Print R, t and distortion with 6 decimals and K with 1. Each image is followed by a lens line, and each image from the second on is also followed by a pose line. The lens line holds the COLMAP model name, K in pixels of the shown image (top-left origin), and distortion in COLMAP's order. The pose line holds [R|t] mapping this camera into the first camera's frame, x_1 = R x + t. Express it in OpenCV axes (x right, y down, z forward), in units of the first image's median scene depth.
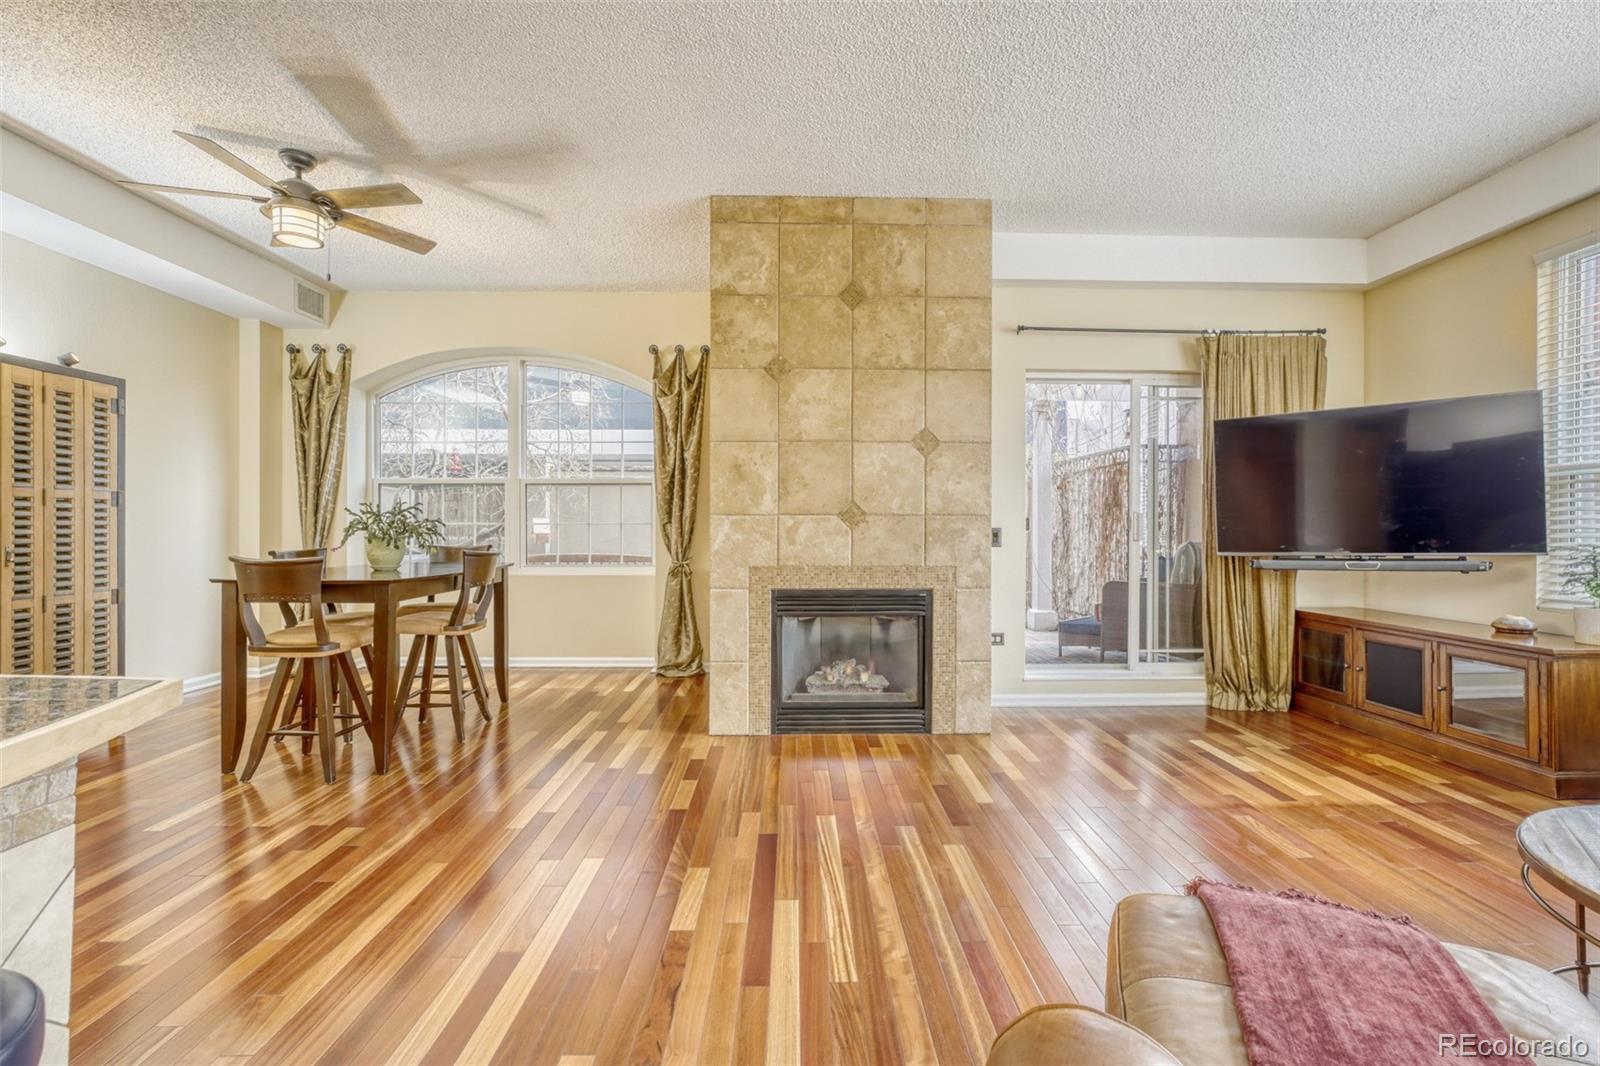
lens RADIAL K [[725.6, 0, 808.9], [0, 725.6, 525.8], [0, 0, 1]] dist [-0.022785, 0.012092]
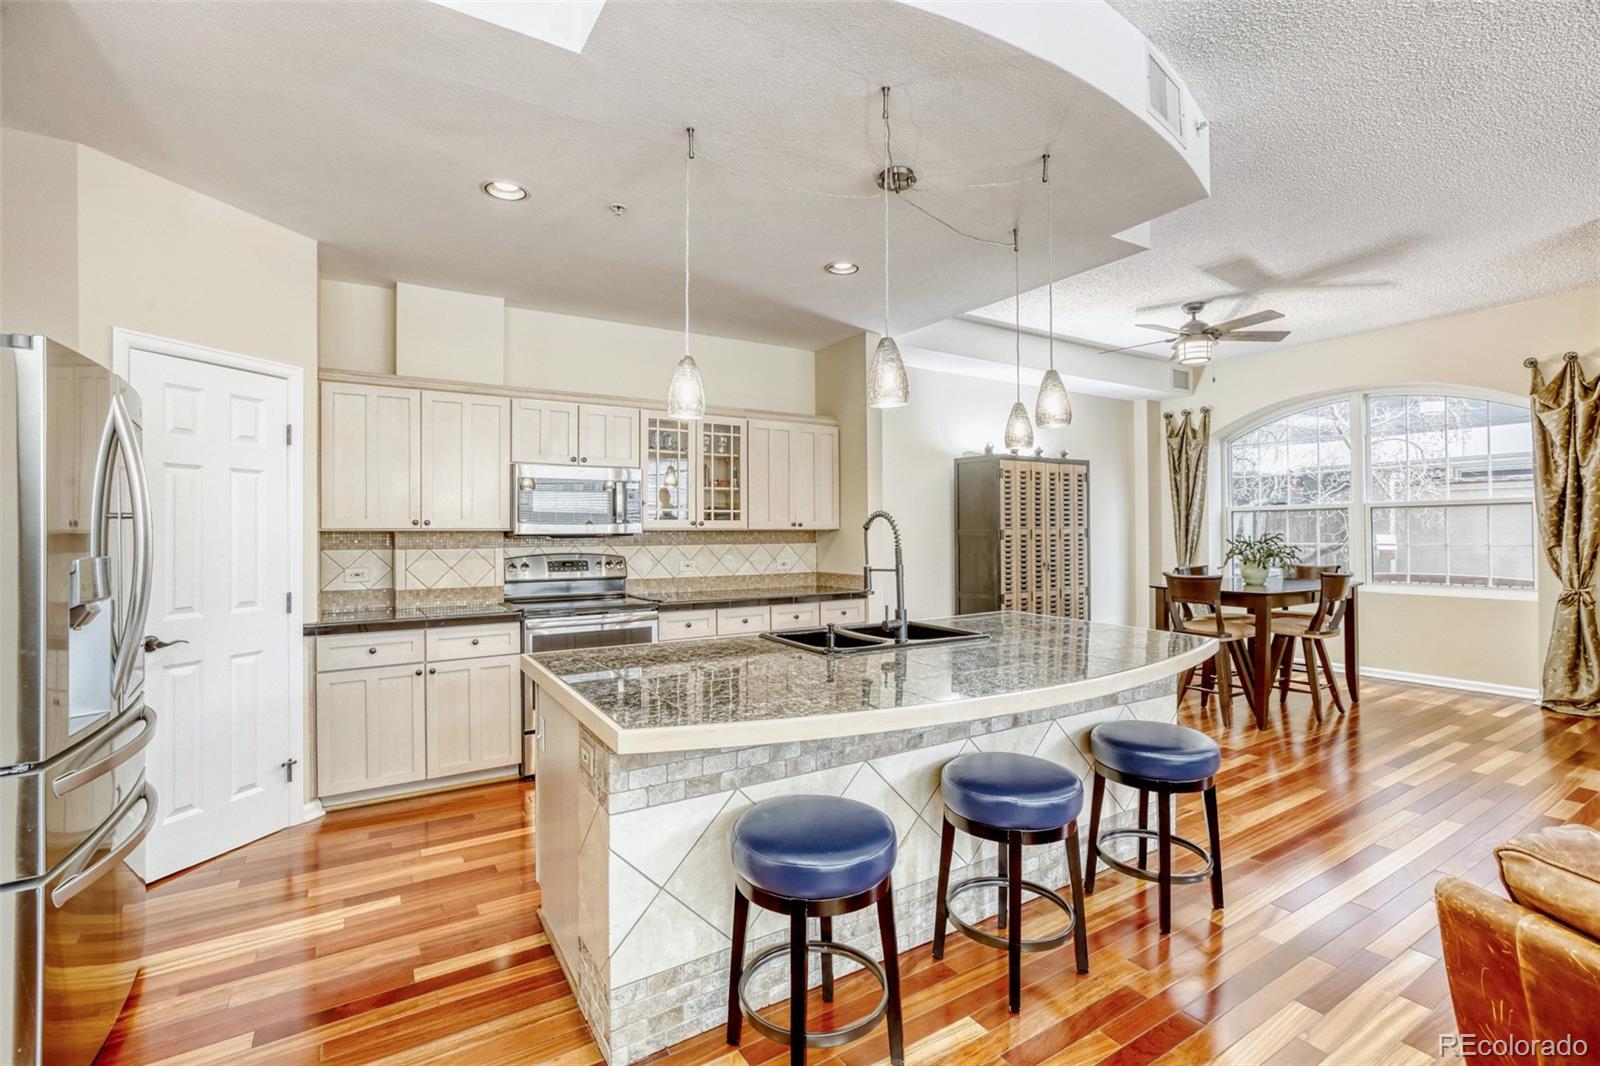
lens RADIAL K [[725.6, 0, 802.5], [0, 725.6, 526.1], [0, 0, 1]] dist [-0.022785, 0.012092]
pose [[0.518168, -0.011571, -0.855201, 0.123096], [0.009695, 0.999924, -0.007655, -0.042921], [0.855224, -0.004324, 0.518241, -0.403264]]
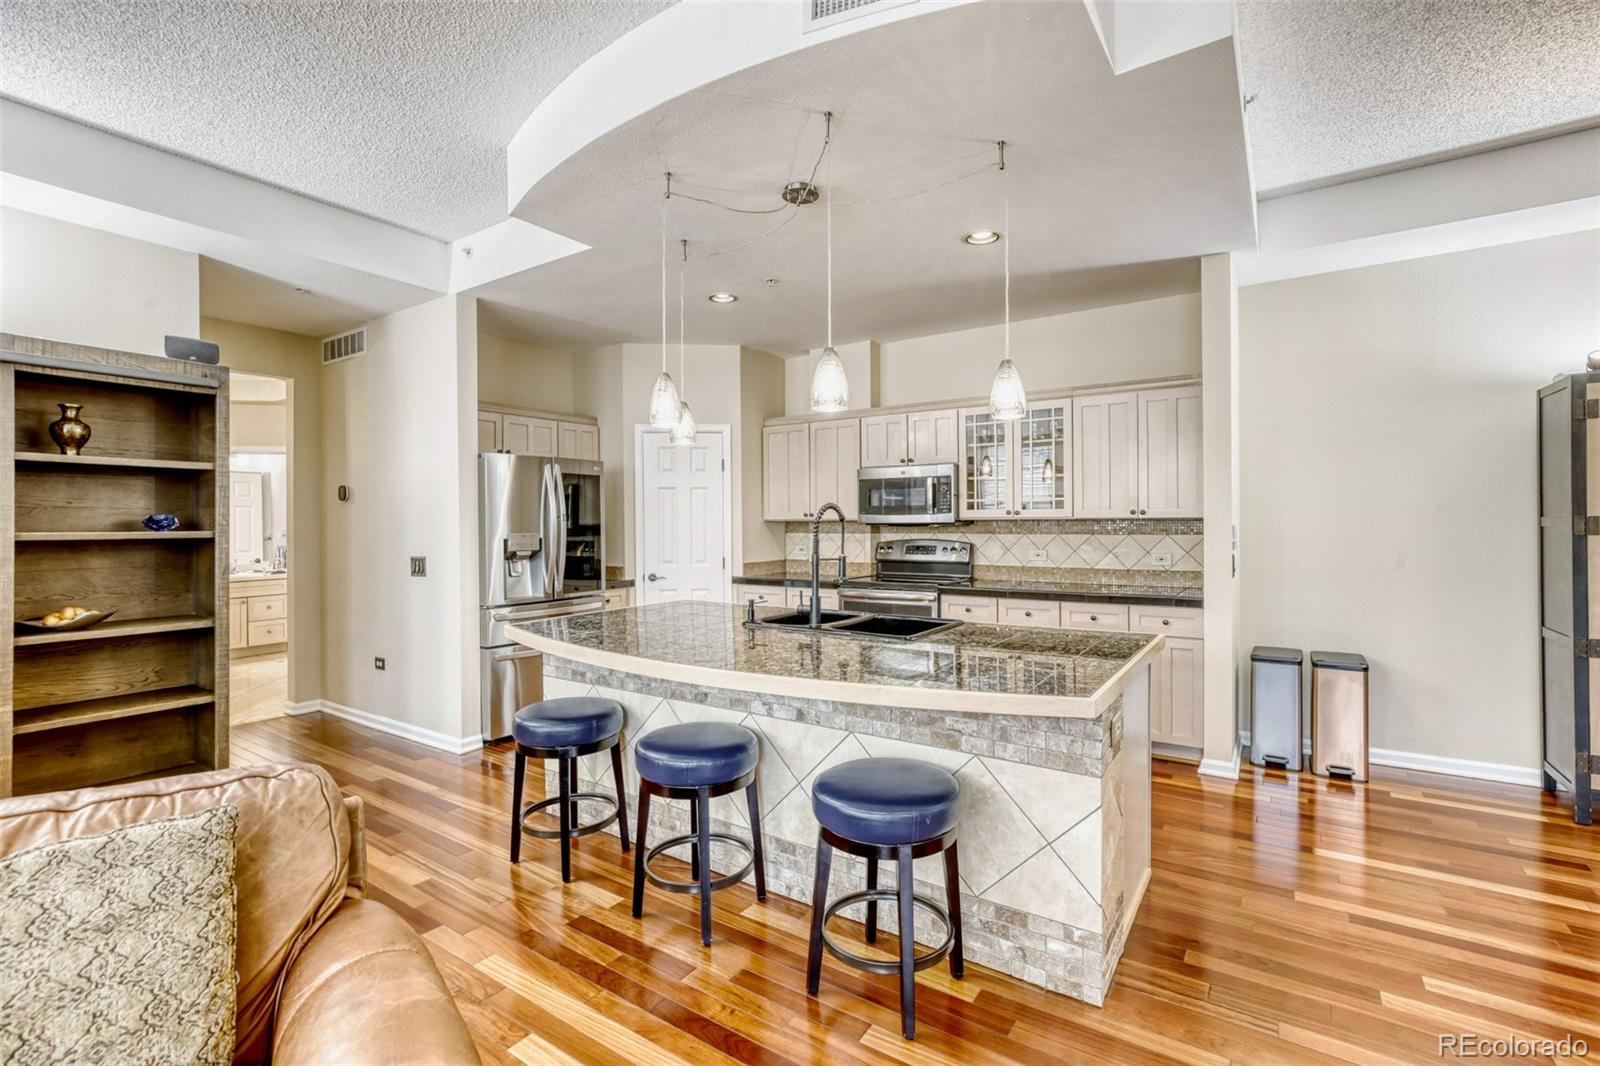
lens RADIAL K [[725.6, 0, 794.9], [0, 725.6, 526.3], [0, 0, 1]] dist [-0.022785, 0.012092]
pose [[-0.578880, 0.009376, -0.815359, 0.193914], [0.010241, 0.999939, 0.004227, -0.044381], [0.815349, -0.005903, -0.578940, 0.411944]]
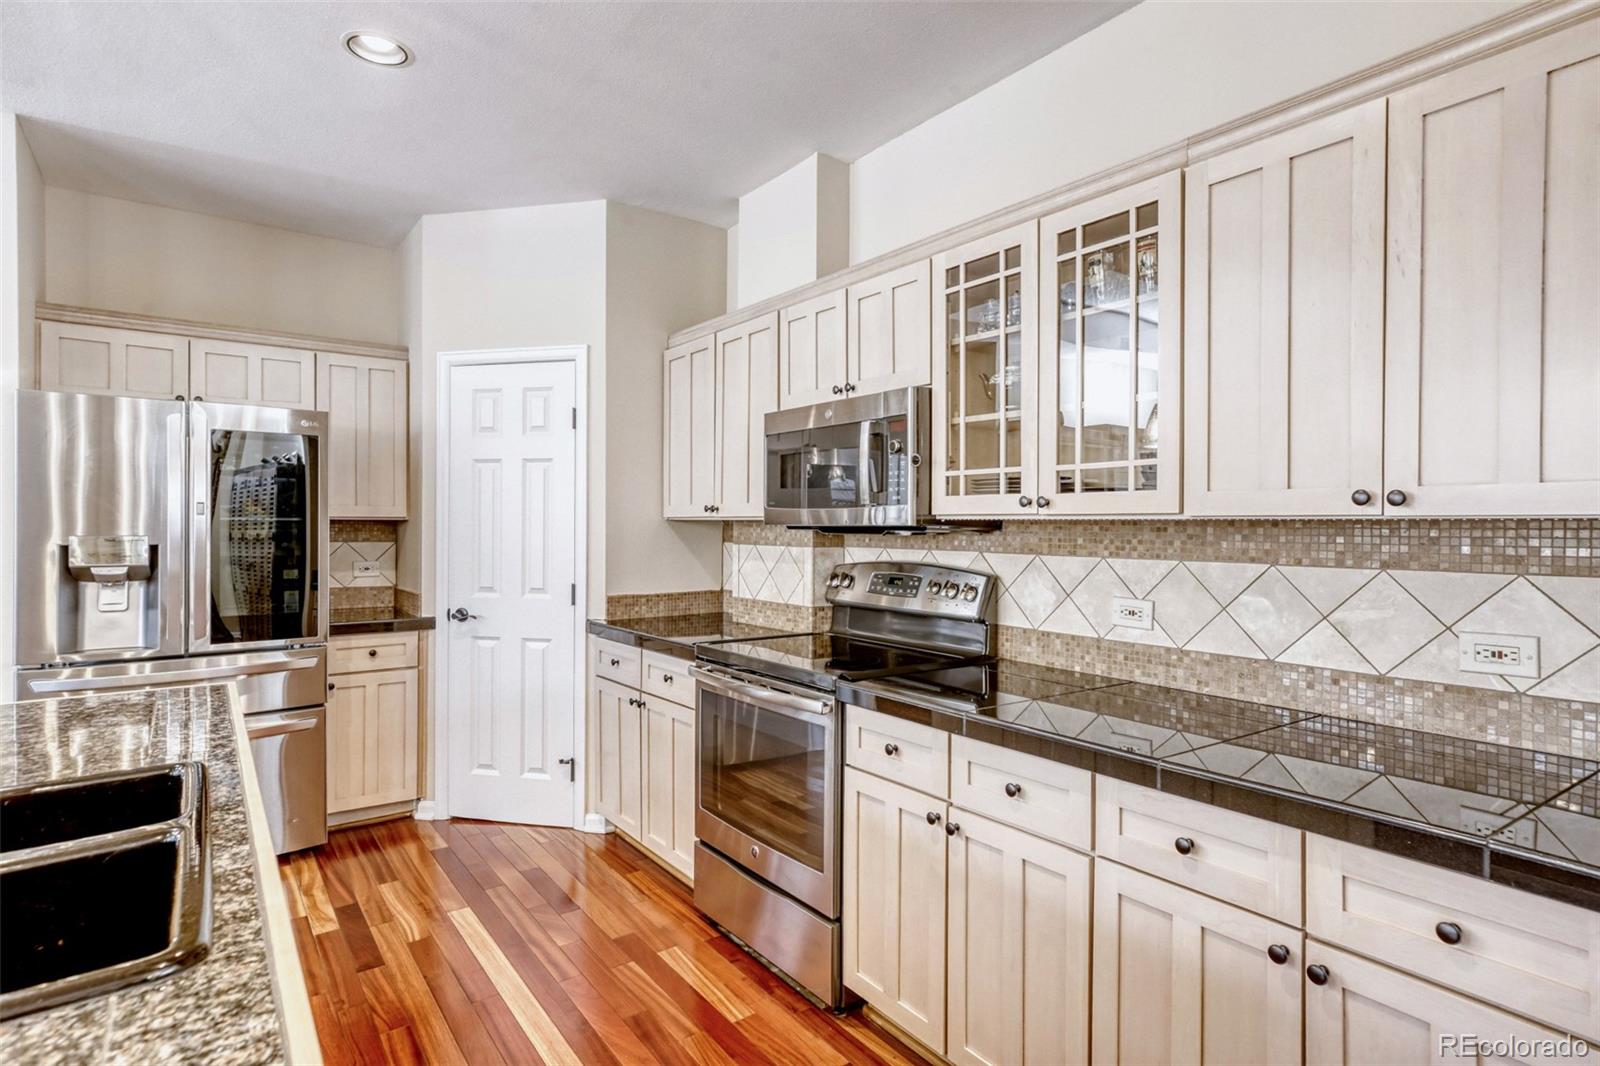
lens RADIAL K [[838.3, 0, 796.4], [0, 838.3, 525.9], [0, 0, 1]] dist [0.000993, 0.001292]
pose [[-0.816087, -0.003142, -0.577920, -0.515079], [-0.003054, 0.999995, -0.001125, -0.042164], [0.577921, 0.000847, -0.816092, 0.361796]]
